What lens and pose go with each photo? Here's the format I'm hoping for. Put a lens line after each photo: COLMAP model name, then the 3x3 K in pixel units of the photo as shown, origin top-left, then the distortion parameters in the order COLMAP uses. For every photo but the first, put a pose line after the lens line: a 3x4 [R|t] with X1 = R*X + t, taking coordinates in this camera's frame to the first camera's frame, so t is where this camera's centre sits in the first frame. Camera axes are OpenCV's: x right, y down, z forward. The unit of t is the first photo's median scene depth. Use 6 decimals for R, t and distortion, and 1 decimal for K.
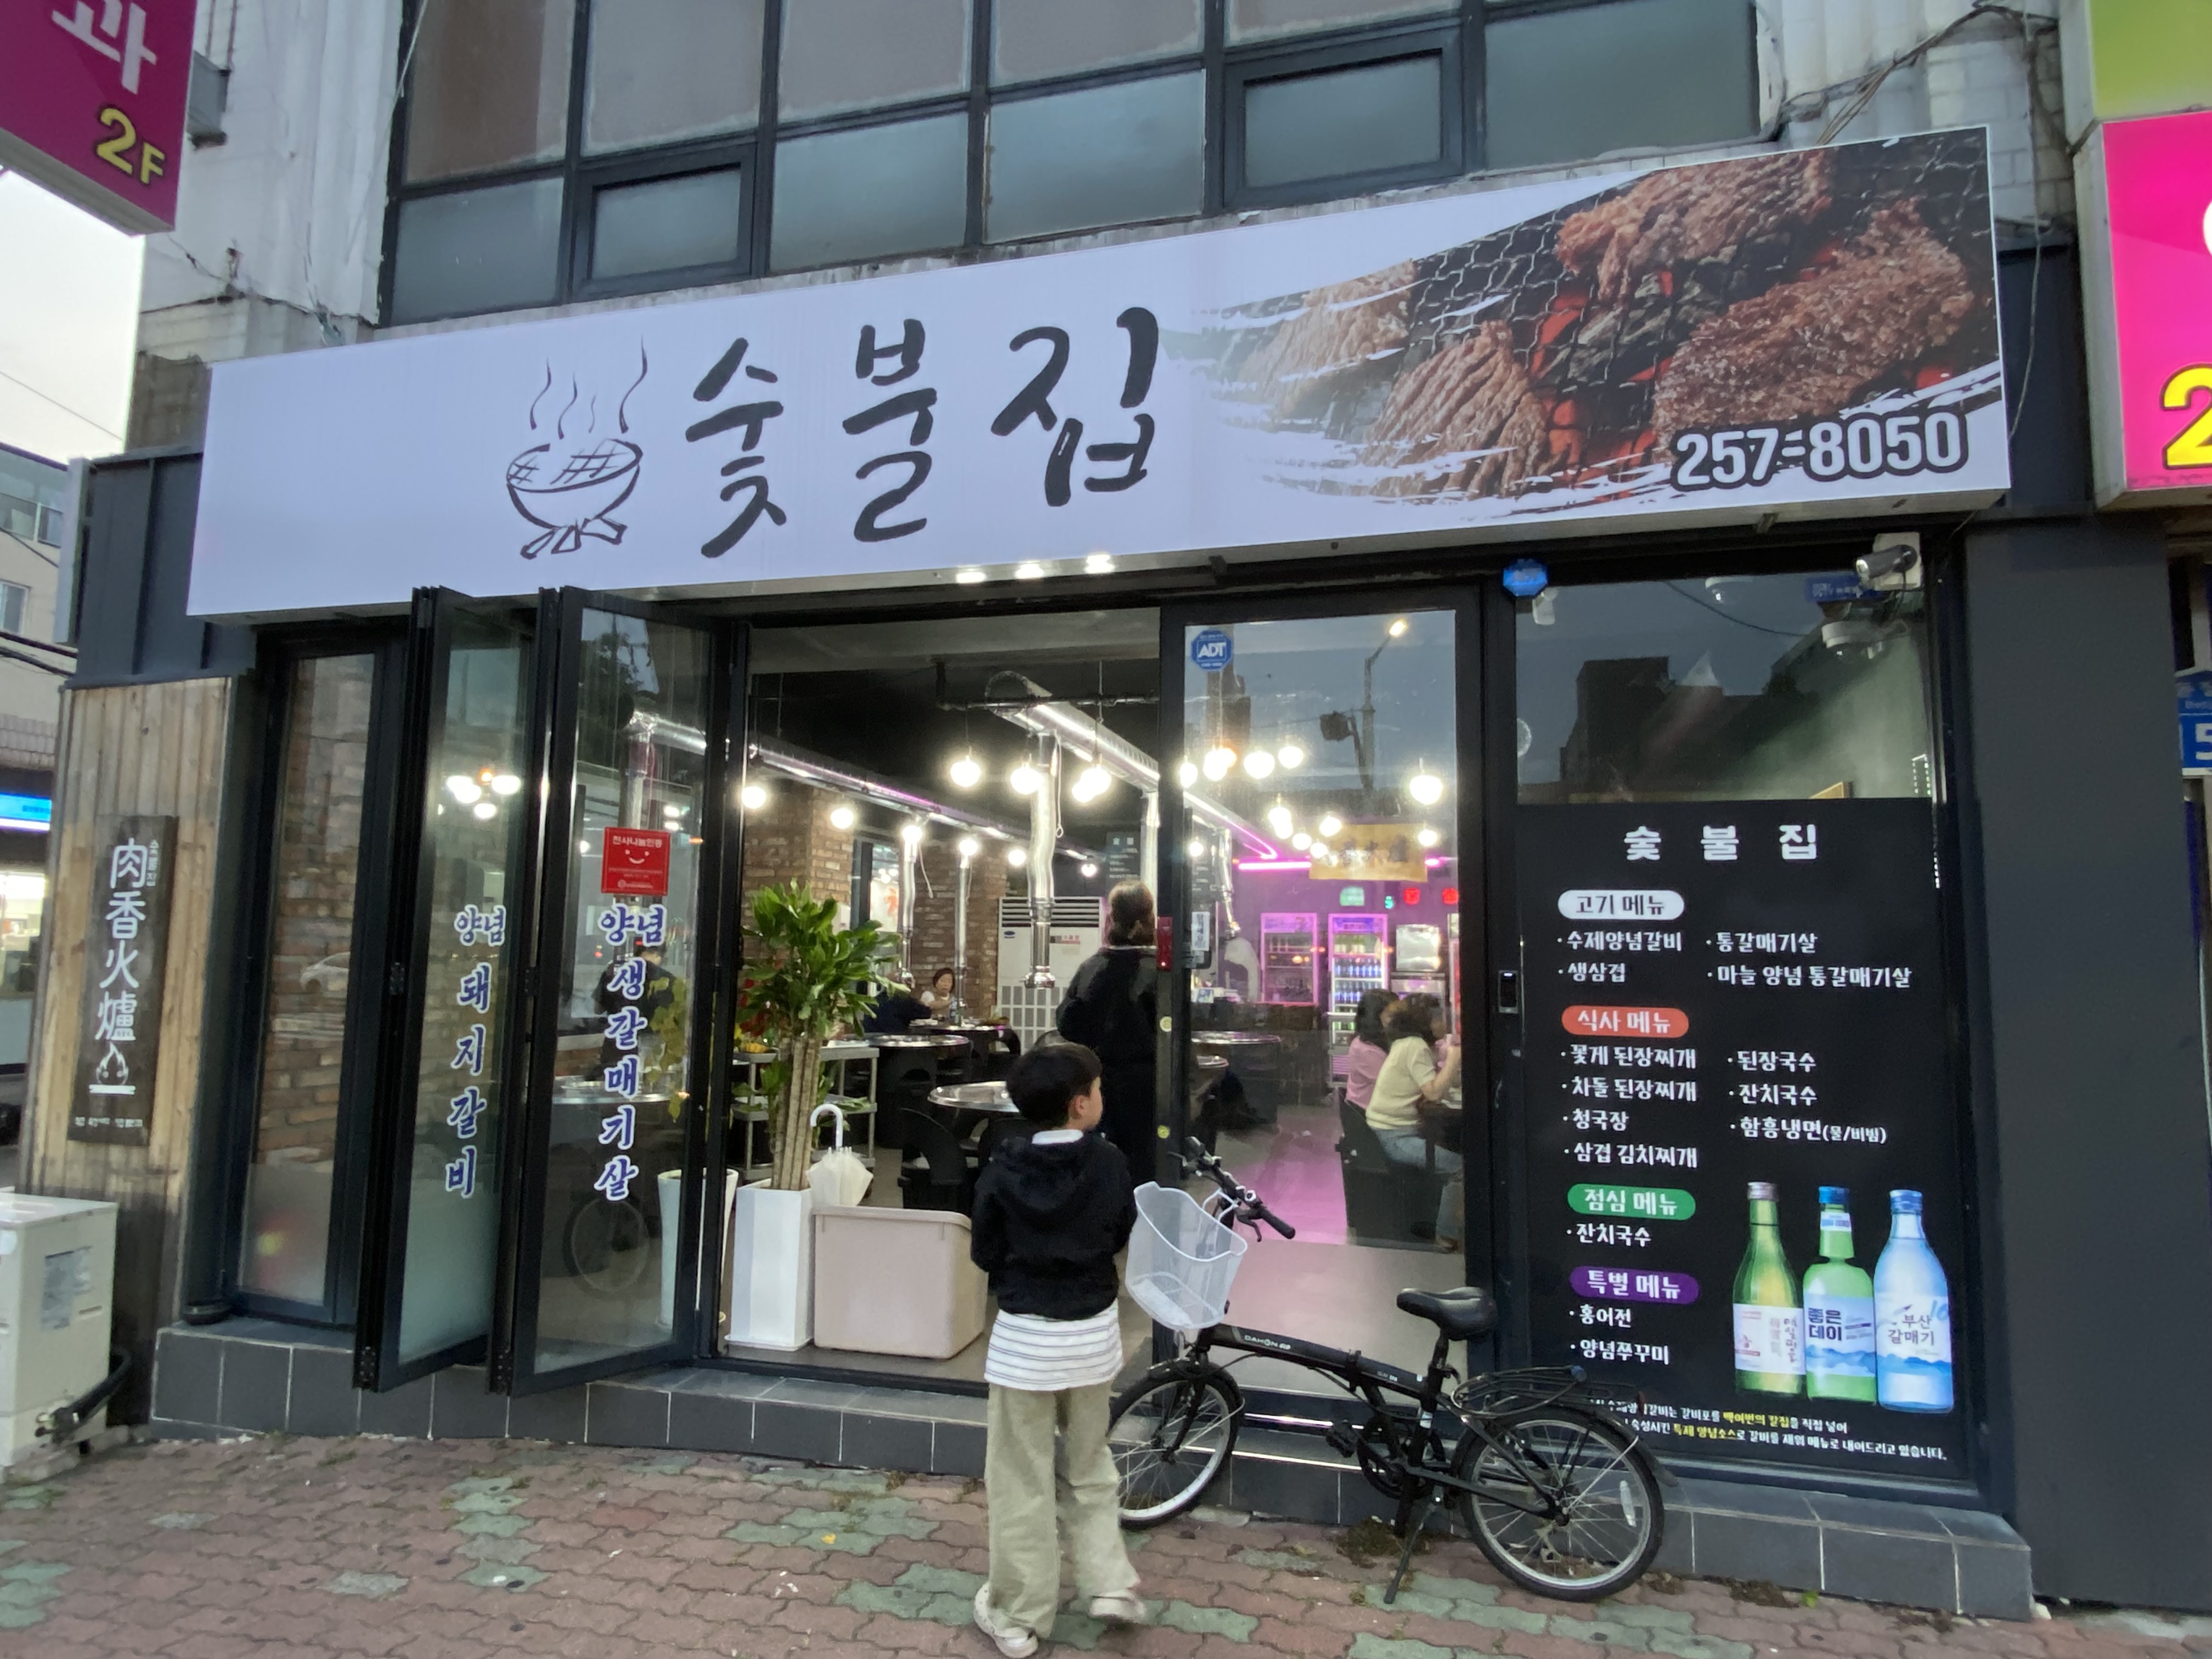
lens RADIAL K [[1203.2, 0, 1106.0], [0, 1203.2, 829.5], [0, 0, 1]] dist [0.000245, 0.000017]
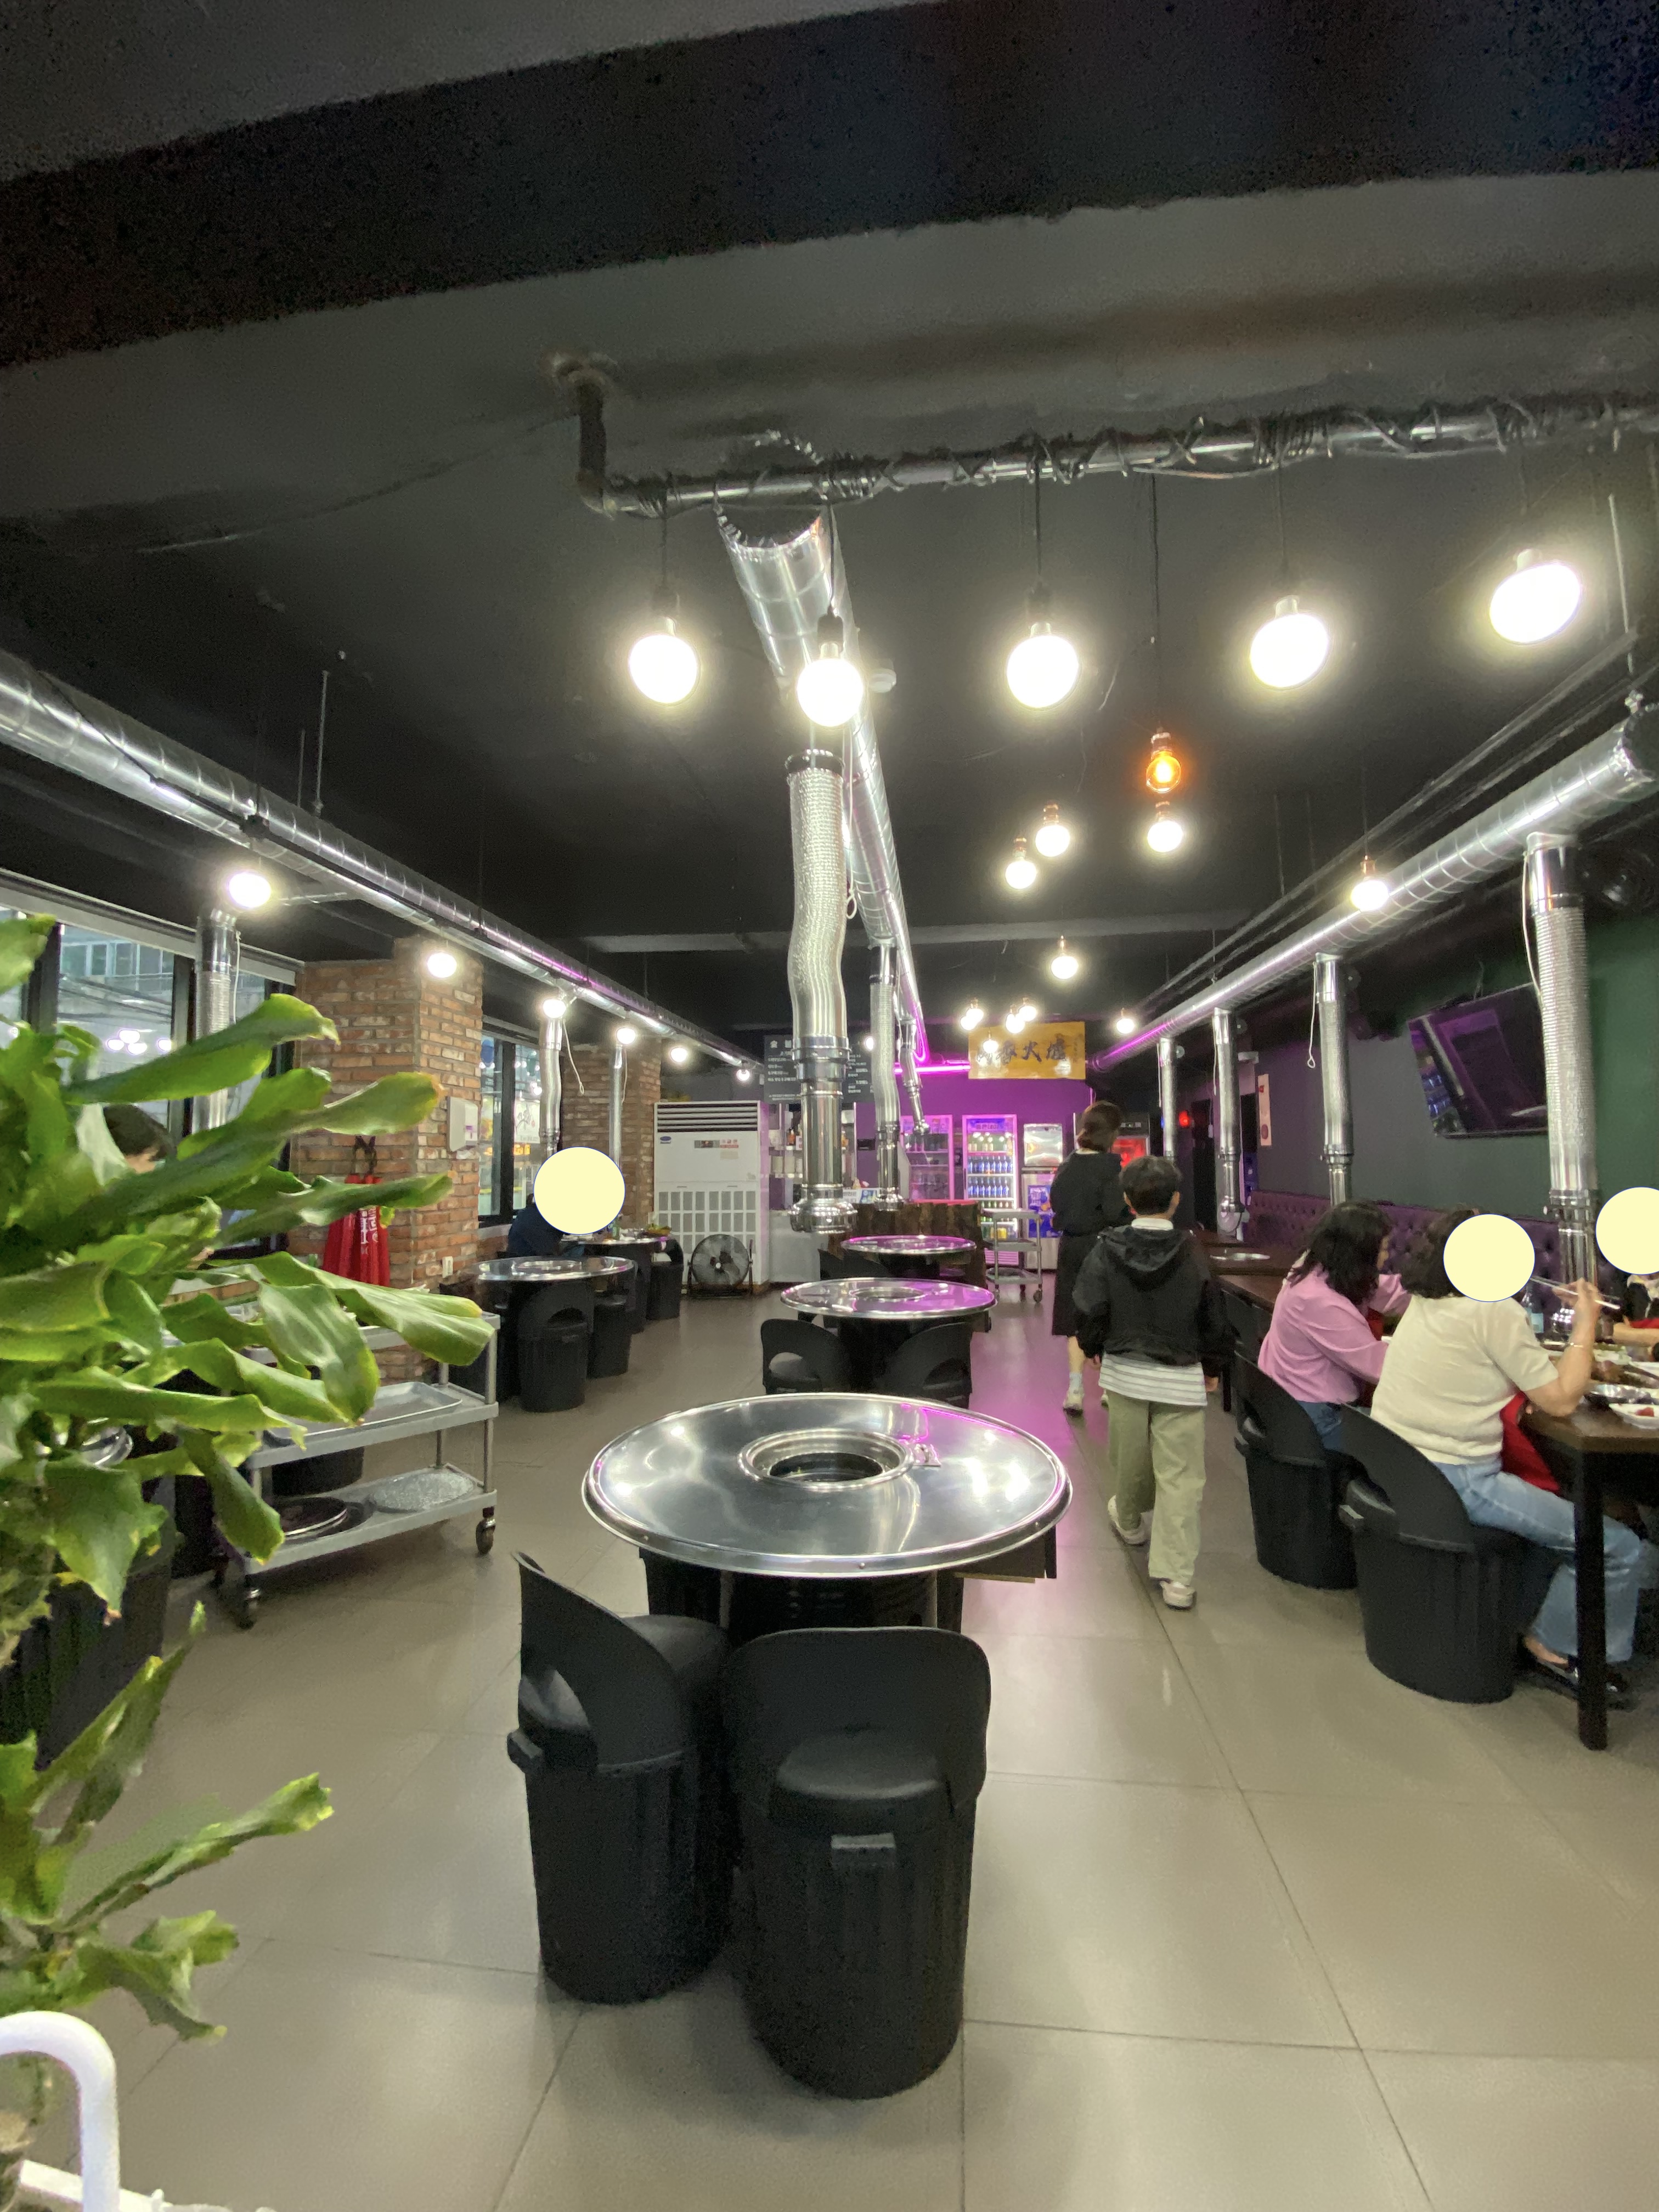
lens RADIAL K [[875.2, 0, 829.5], [0, 875.2, 1106.0], [0, 0, 1]] dist [0.000211, -0.000051]
pose [[0.991357, -0.017573, 0.130009, -0.045817], [0.011607, 0.998851, 0.046506, 0.032137], [-0.130677, -0.044595, 0.990422, 0.316518]]
